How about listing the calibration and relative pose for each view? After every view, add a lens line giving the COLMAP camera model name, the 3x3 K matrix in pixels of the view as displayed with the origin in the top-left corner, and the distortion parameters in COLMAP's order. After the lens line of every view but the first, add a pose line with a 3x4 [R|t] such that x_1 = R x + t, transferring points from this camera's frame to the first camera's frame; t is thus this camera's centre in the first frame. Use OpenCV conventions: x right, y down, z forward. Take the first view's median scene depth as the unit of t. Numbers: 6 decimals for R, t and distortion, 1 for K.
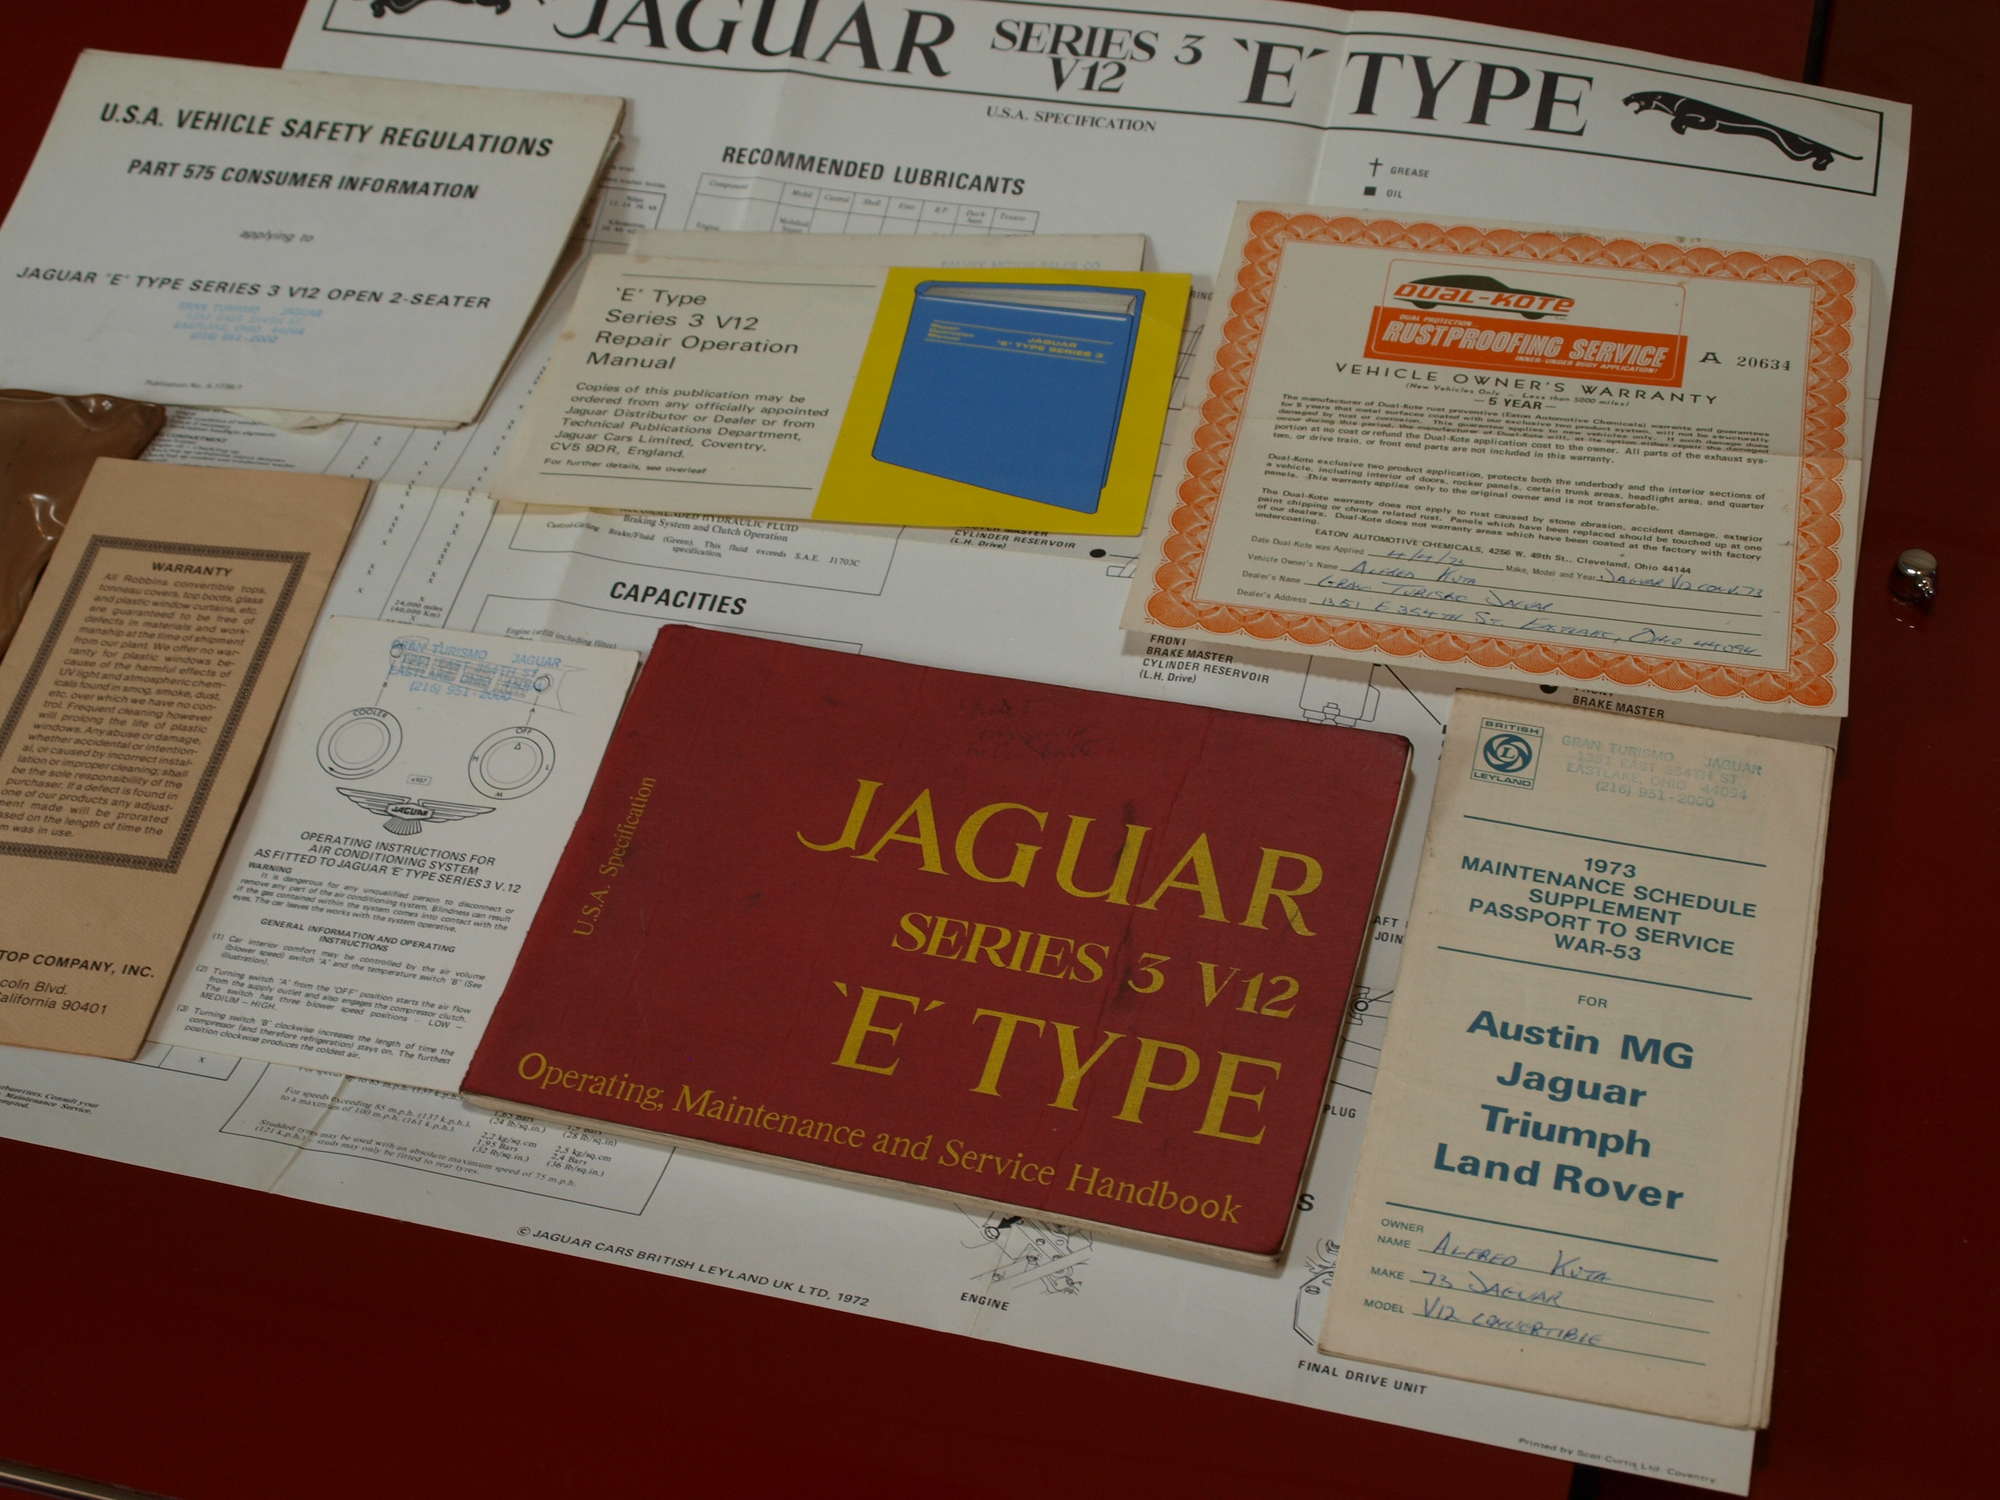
lens RADIAL K [[3138.6, 0, 1000.0], [0, 3138.6, 750.0], [0, 0, 1]] dist [-0.066488, 0.077151]
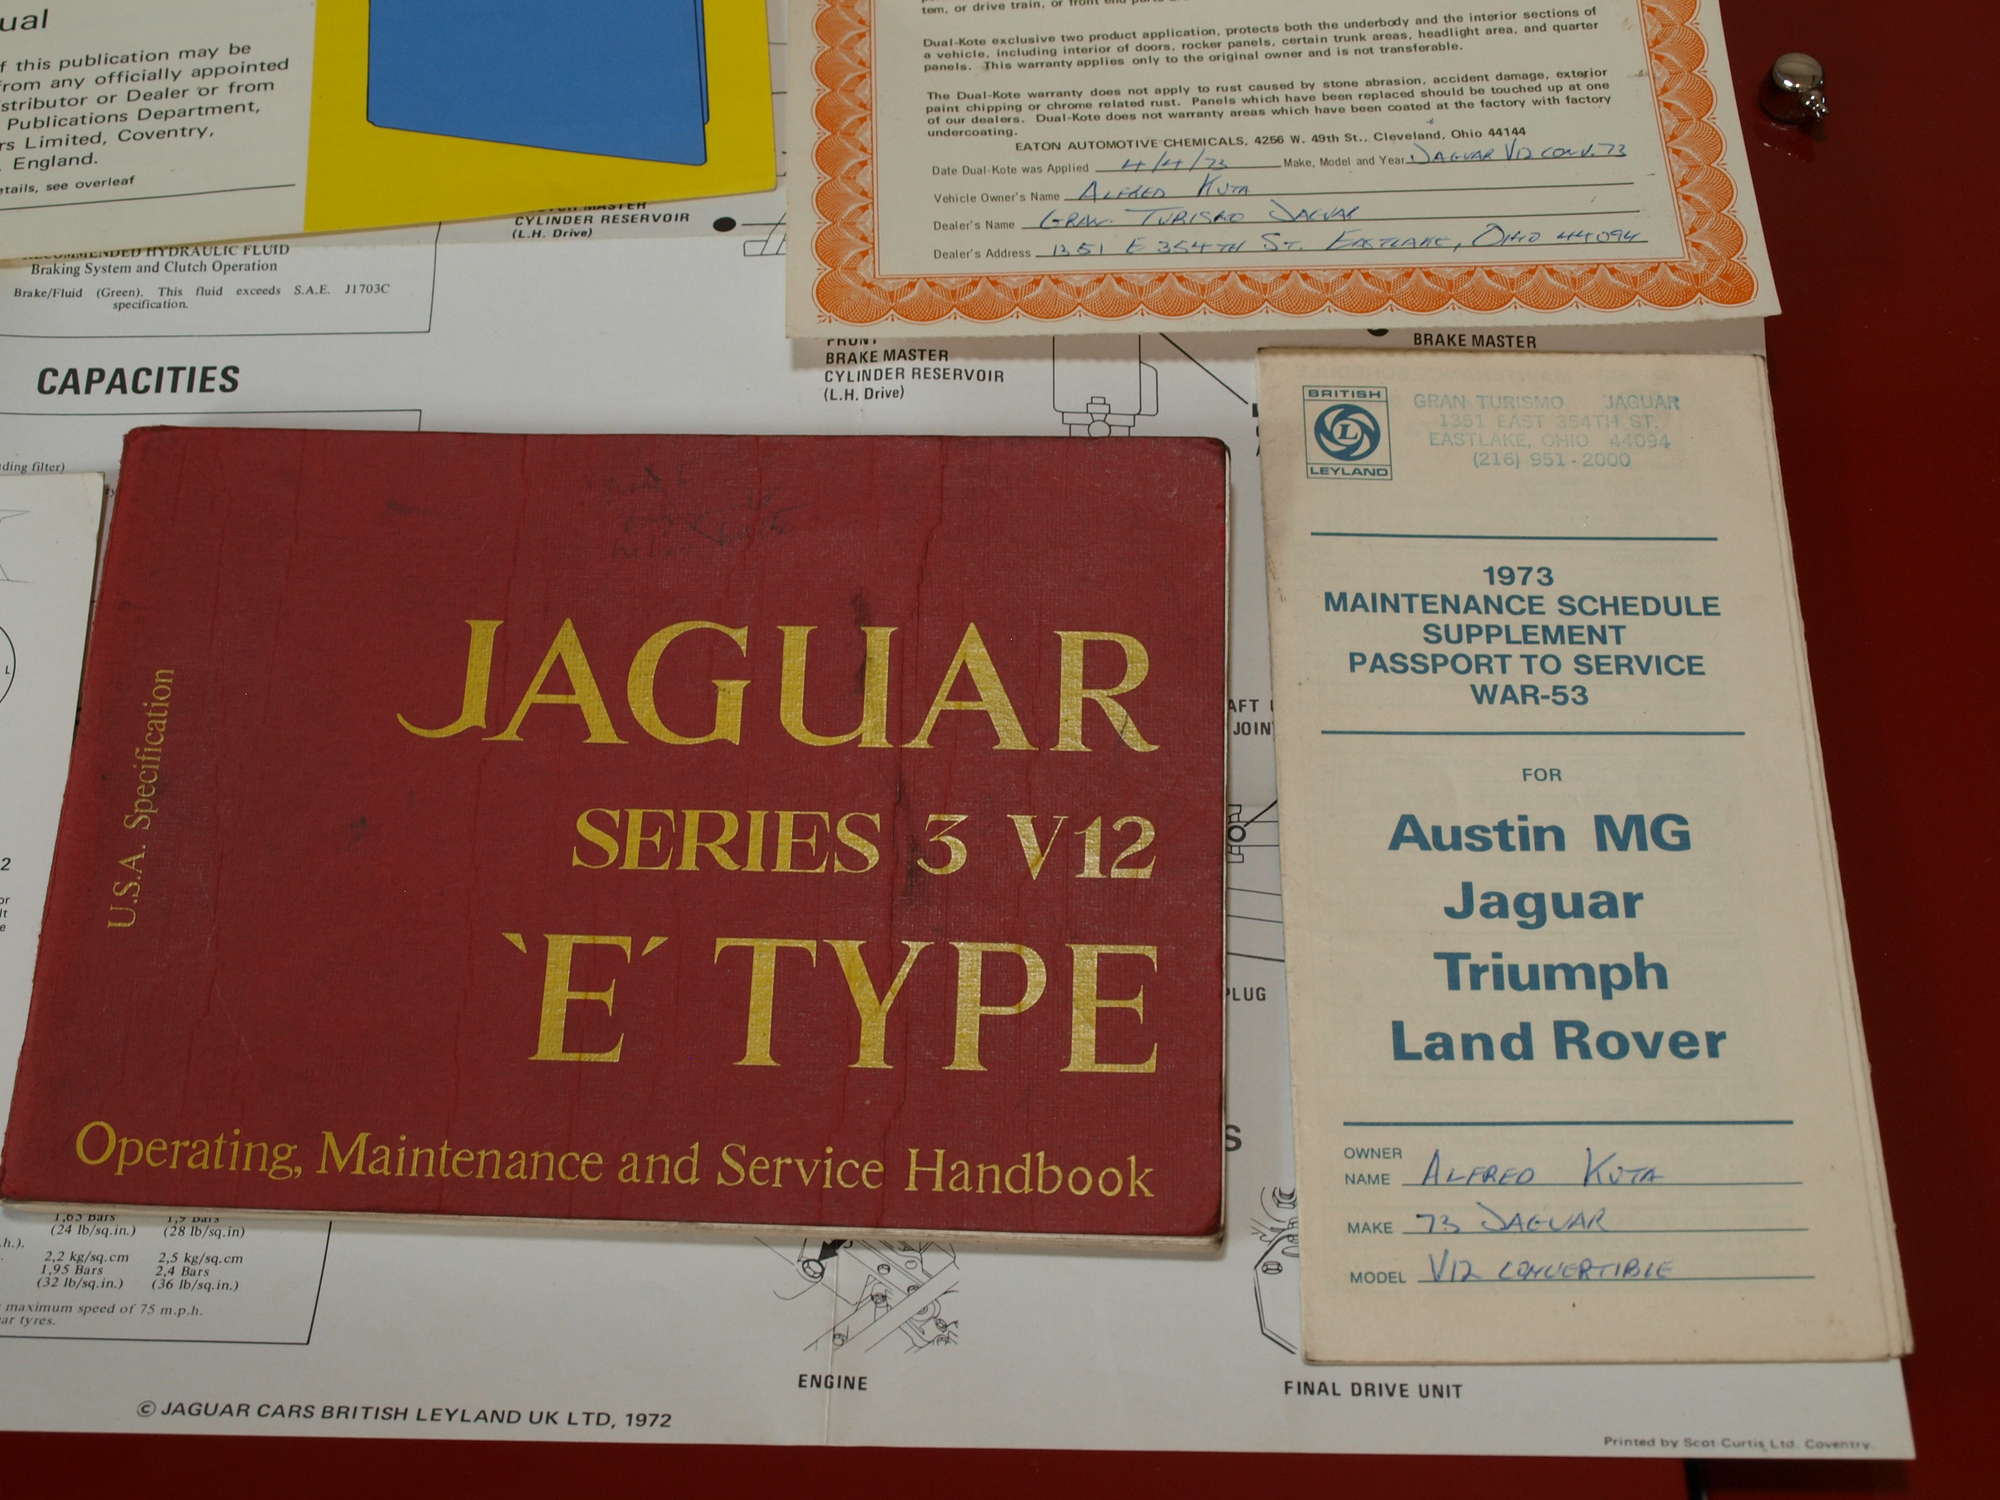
lens RADIAL K [[3138.6, 0, 1000.0], [0, 3138.6, 750.0], [0, 0, 1]] dist [-0.066488, 0.077151]
pose [[0.967049, -0.185624, 0.174242, -0.059764], [0.147405, 0.966250, 0.211267, -0.097191], [-0.207577, -0.178621, 0.961772, 0.310178]]
